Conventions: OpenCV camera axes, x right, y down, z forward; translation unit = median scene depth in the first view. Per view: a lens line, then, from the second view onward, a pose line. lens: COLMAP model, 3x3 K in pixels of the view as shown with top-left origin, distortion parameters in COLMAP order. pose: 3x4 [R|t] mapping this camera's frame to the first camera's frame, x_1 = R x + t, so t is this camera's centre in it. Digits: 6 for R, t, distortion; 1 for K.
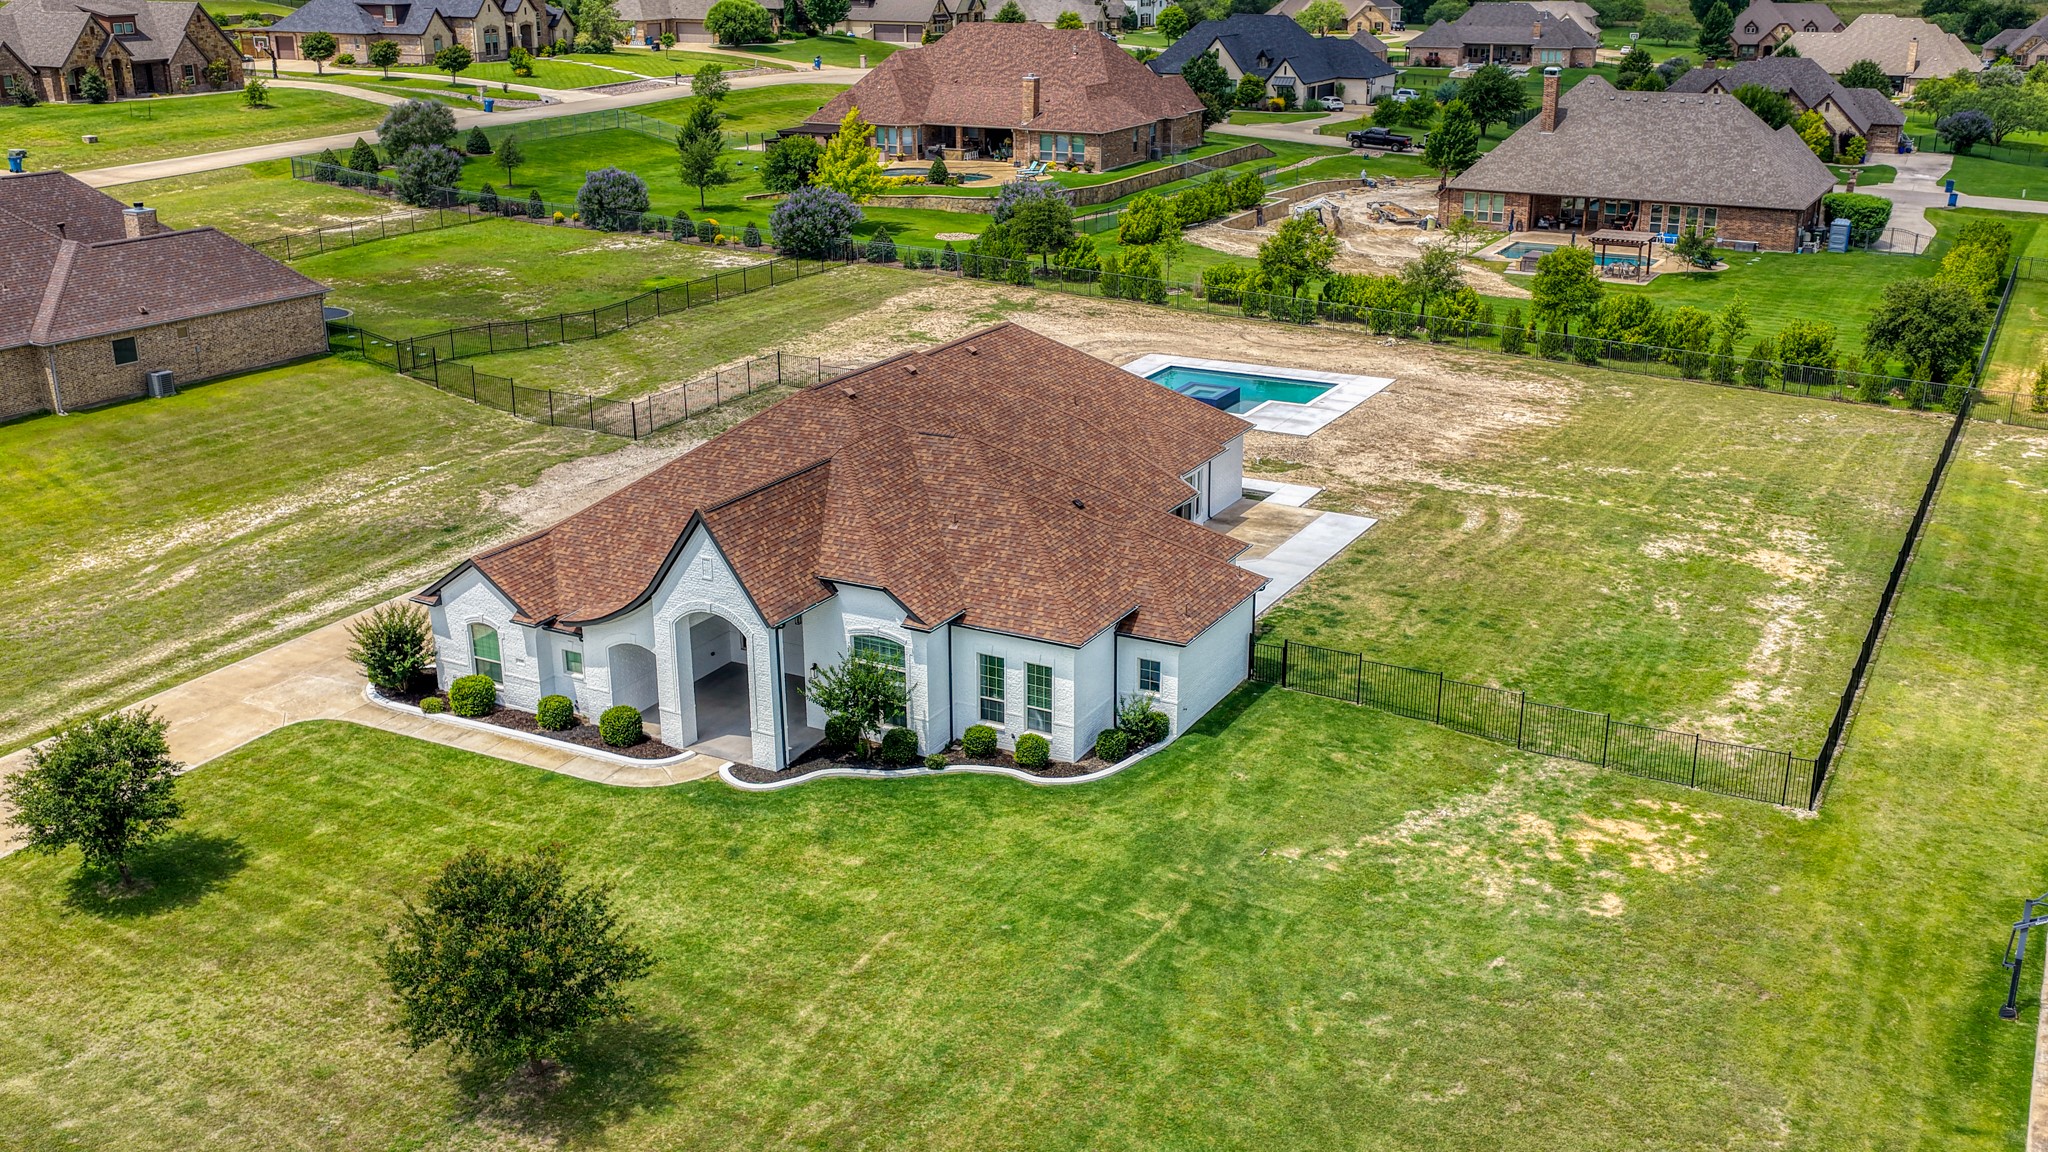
lens RADIAL K [[1949.0, 0, 1028.9], [0, 1949.0, 581.6], [0, 0, 1]] dist [-0.004570, 0.002122]
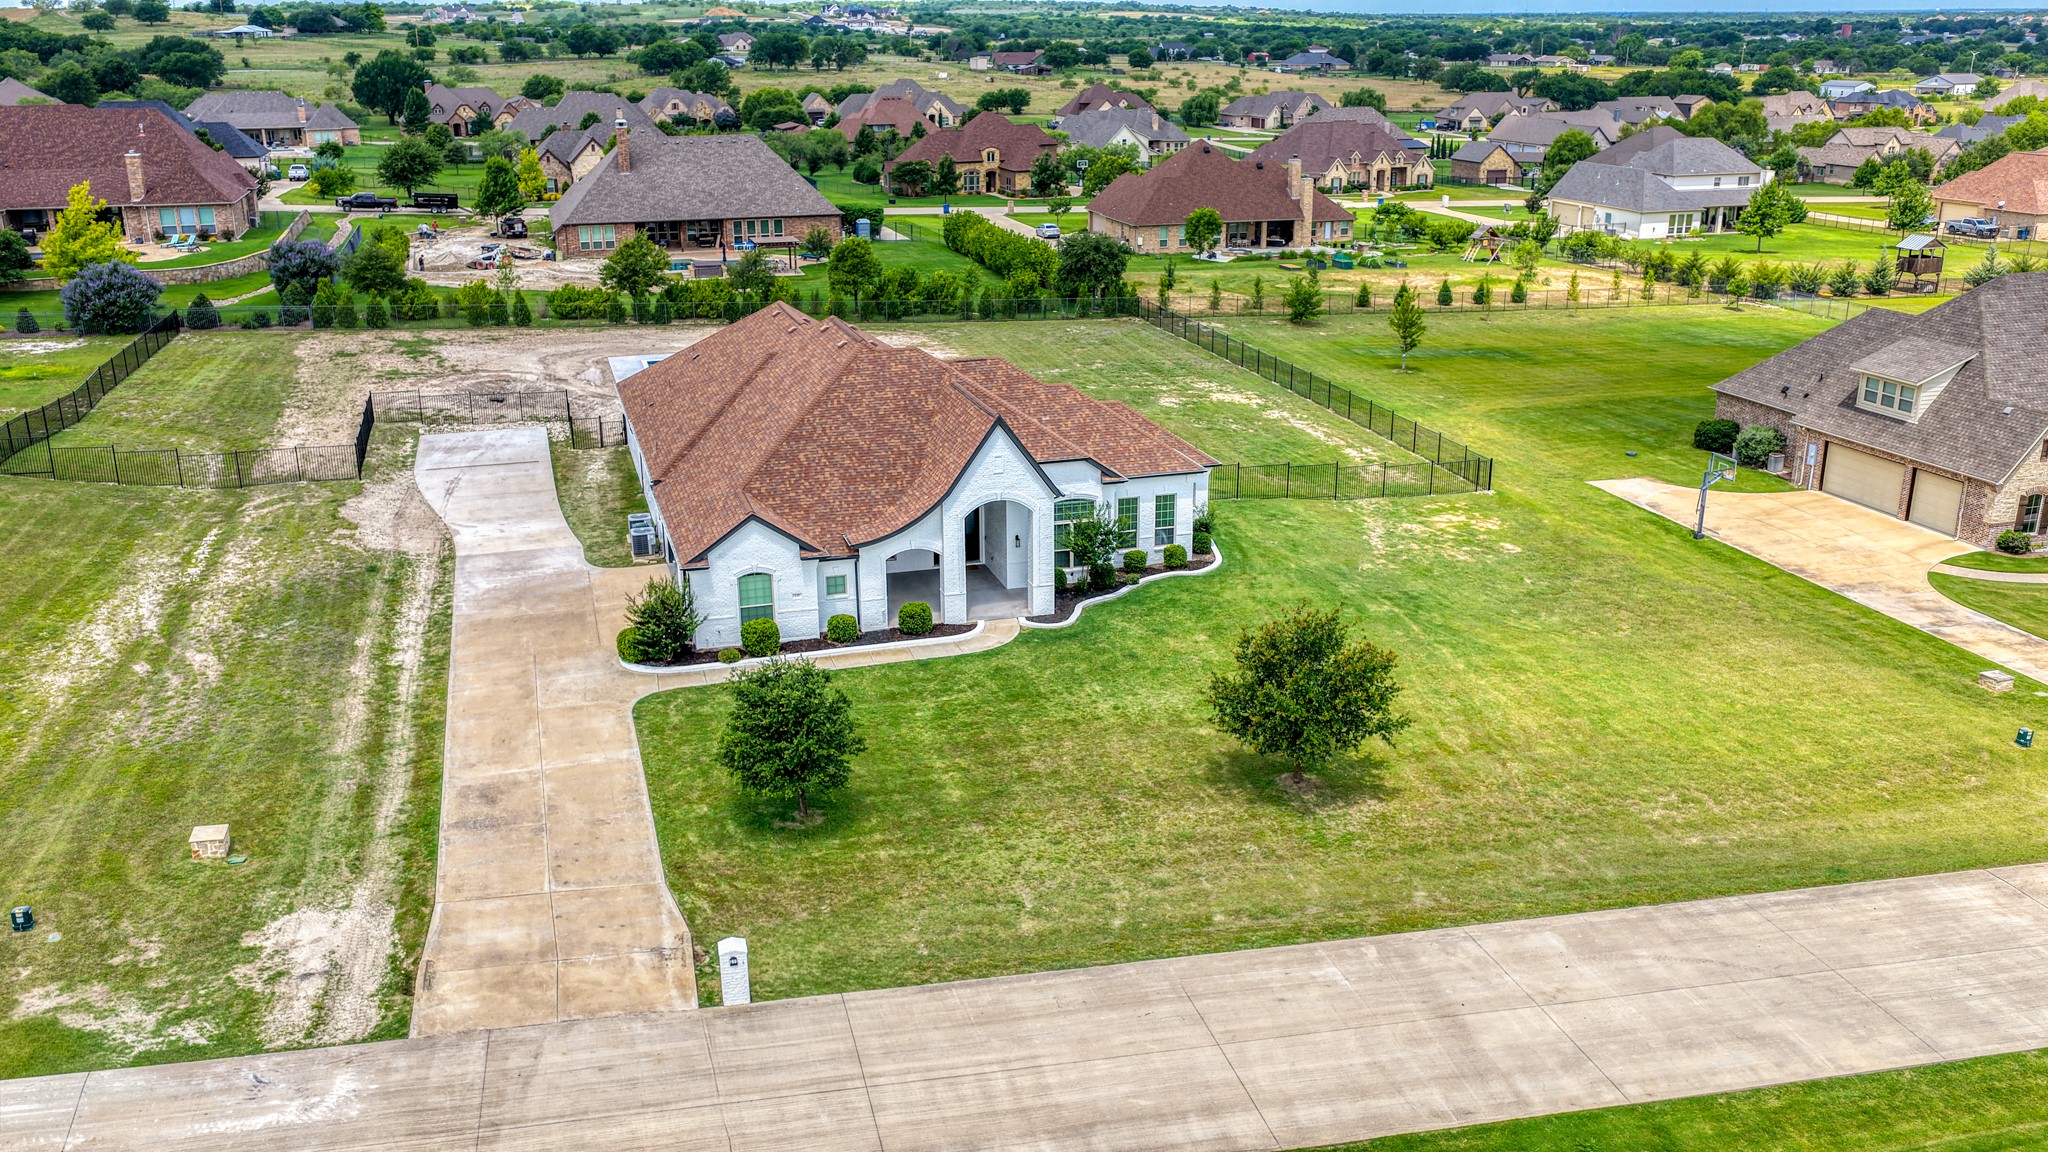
lens RADIAL K [[1705.3, 0, 1028.3], [0, 1705.3, 578.7], [0, 0, 1]] dist [-0.015187, 0.042150]
pose [[0.704295, -0.221927, 0.674327, -0.867693], [0.233108, 0.969507, 0.075606, -0.013179], [-0.670544, 0.103942, 0.734552, 0.179879]]
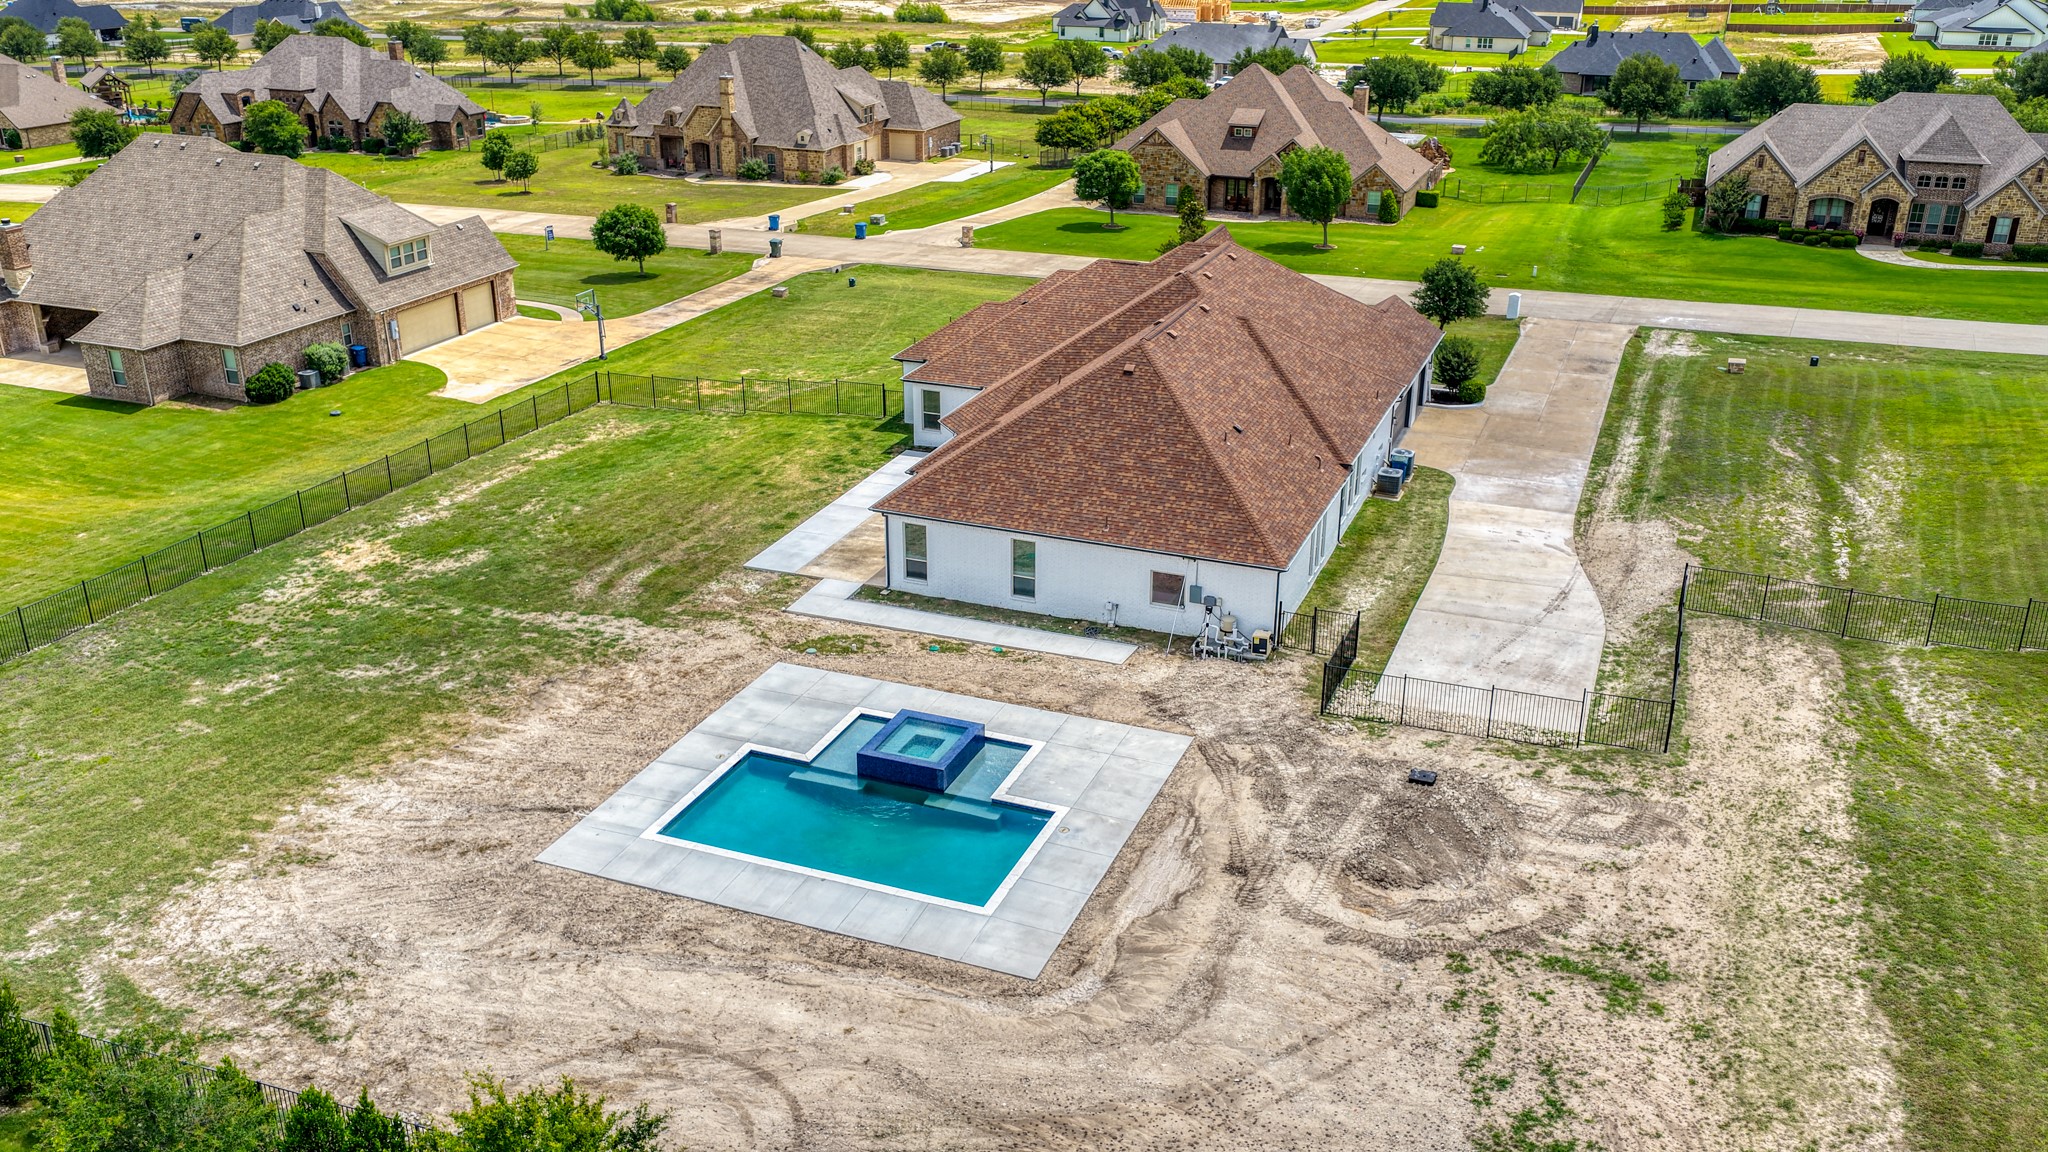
lens RADIAL K [[1705.3, 0, 1028.3], [0, 1705.3, 578.7], [0, 0, 1]] dist [-0.015187, 0.042150]
pose [[-0.992929, 0.047774, -0.108668, 0.182397], [-0.036823, 0.746320, 0.664568, -0.780378], [0.112851, 0.663871, -0.739284, 2.217870]]
